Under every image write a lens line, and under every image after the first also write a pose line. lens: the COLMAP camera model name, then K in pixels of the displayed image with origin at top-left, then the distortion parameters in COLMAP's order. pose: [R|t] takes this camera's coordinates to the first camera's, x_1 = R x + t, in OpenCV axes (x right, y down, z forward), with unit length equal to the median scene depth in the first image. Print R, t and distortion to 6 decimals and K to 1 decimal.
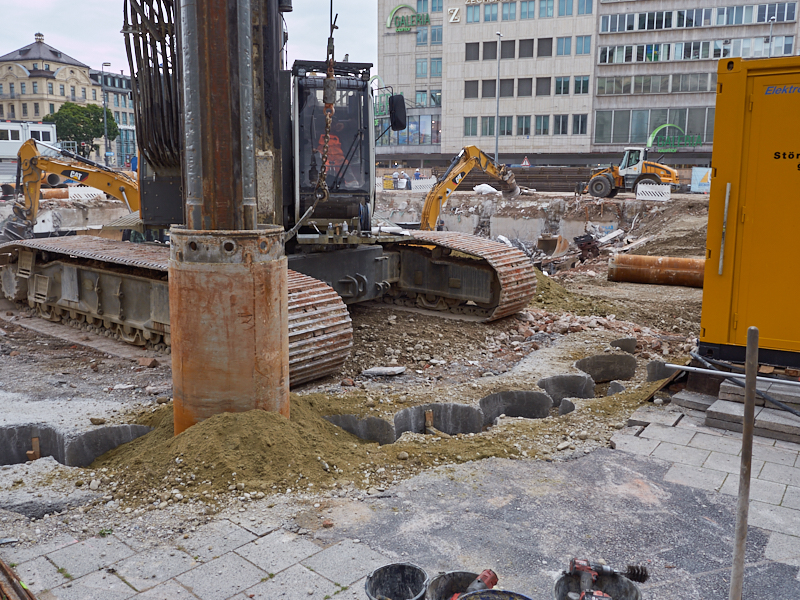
lens RADIAL K [[747.0, 0, 396.7], [0, 747.0, 299.1], [0, 0, 1]] dist [0.010575, 0.000000]
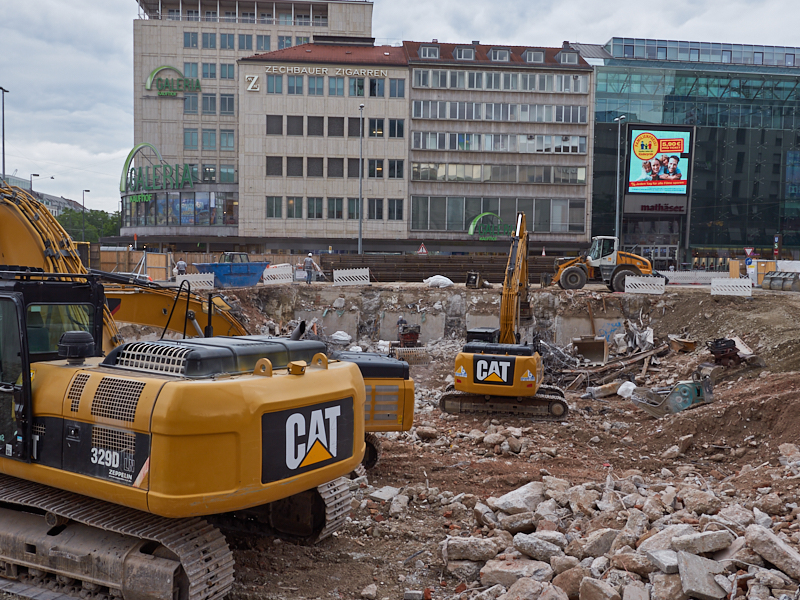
lens RADIAL K [[747.0, 0, 398.2], [0, 747.0, 296.8], [0, 0, 1]] dist [0.010575, 0.000000]
pose [[0.887466, -0.017039, 0.460558, -0.199710], [0.068913, 0.992988, -0.096054, -0.034370], [-0.455692, 0.116983, 0.882417, 0.185769]]
